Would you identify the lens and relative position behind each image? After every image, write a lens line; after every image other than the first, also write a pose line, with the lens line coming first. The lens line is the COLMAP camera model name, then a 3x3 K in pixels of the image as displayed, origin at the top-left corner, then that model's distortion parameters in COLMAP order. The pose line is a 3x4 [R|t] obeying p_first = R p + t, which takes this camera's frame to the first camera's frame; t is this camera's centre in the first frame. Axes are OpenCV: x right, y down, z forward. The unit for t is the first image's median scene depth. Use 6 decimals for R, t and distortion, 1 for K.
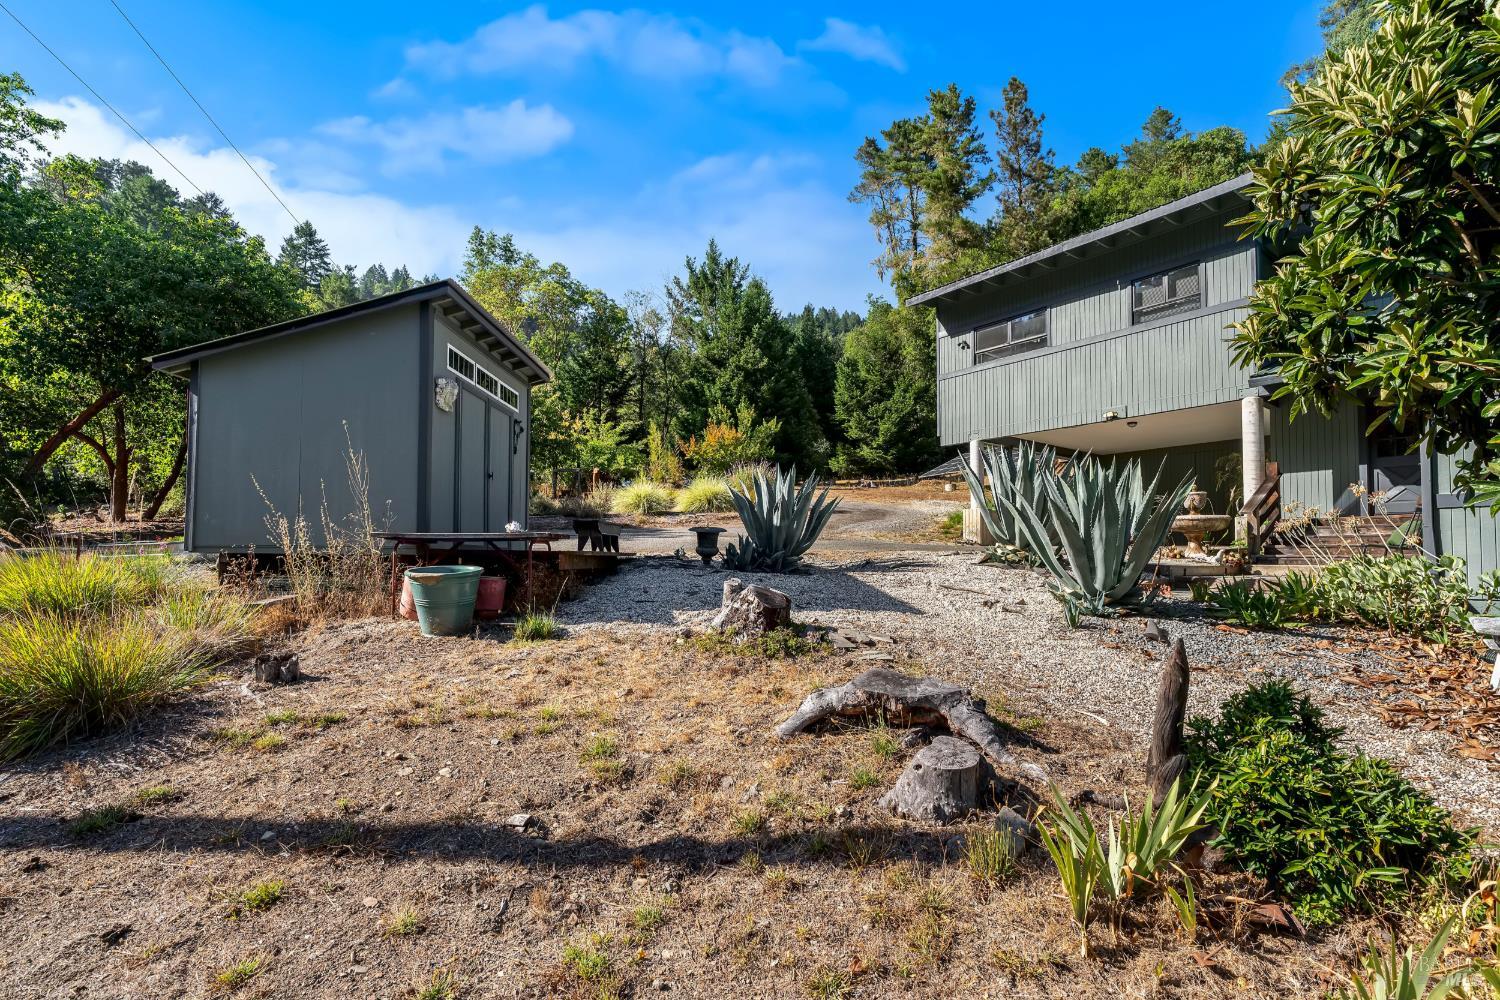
lens RADIAL K [[703.9, 0, 746.4], [0, 703.9, 543.1], [0, 0, 1]] dist [-0.002847, 0.000331]
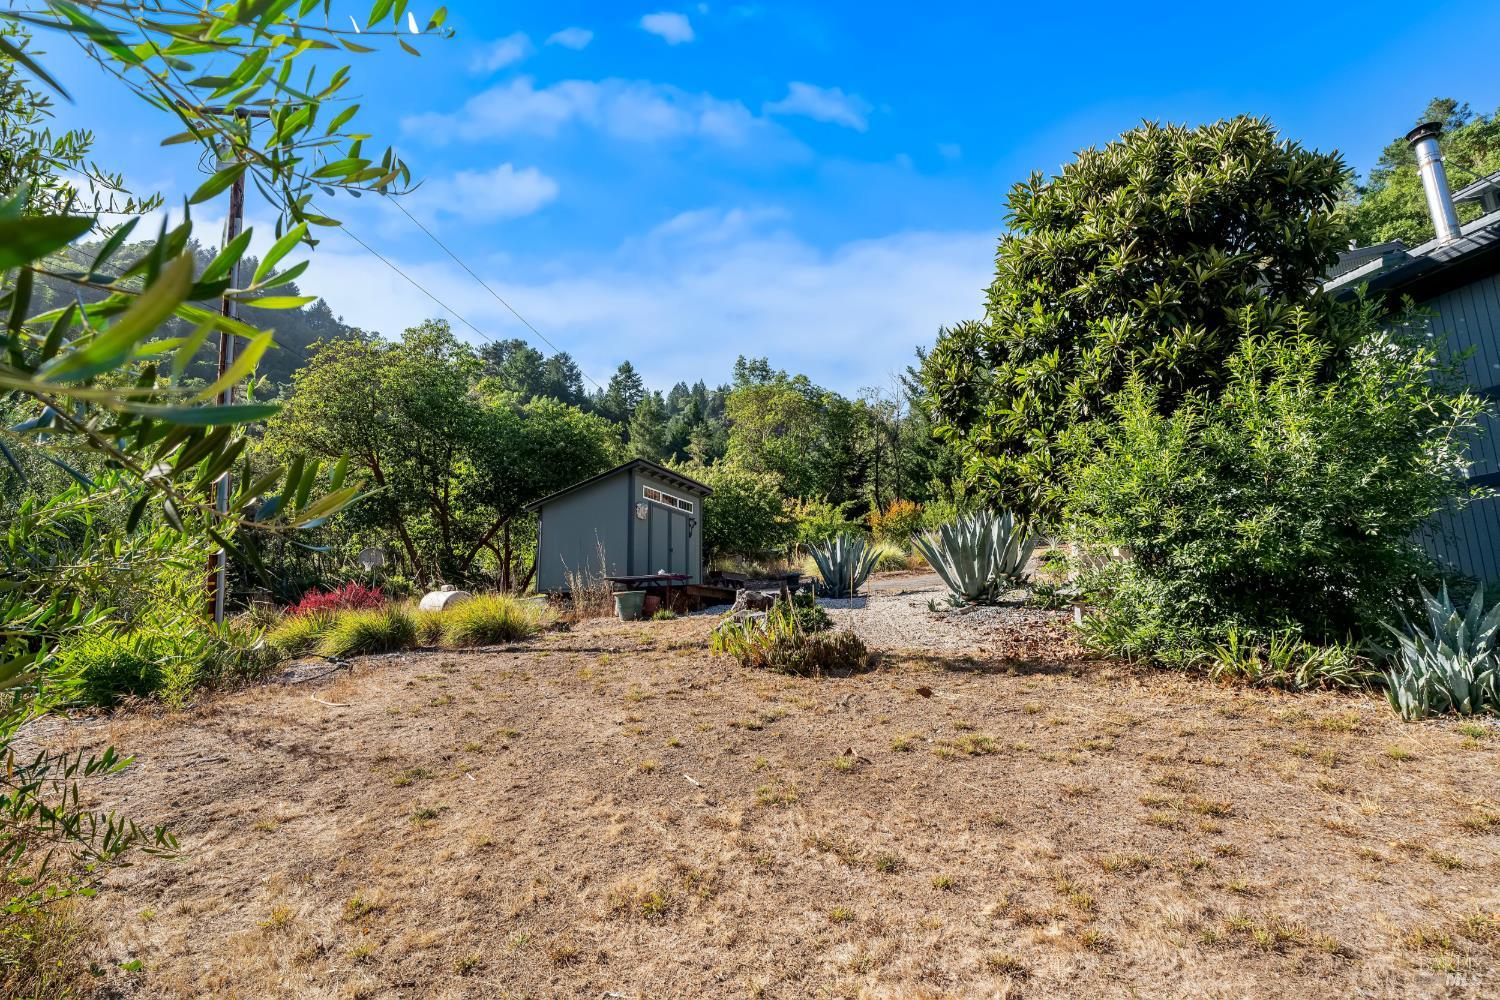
lens RADIAL K [[720.5, 0, 750.0], [0, 720.5, 500.0], [0, 0, 1]] dist [0.001076, 0.000310]
pose [[0.922047, -0.089151, -0.376672, 0.175159], [0.025961, 0.985168, -0.169620, 0.031986], [0.386207, 0.146619, 0.910685, -0.210779]]
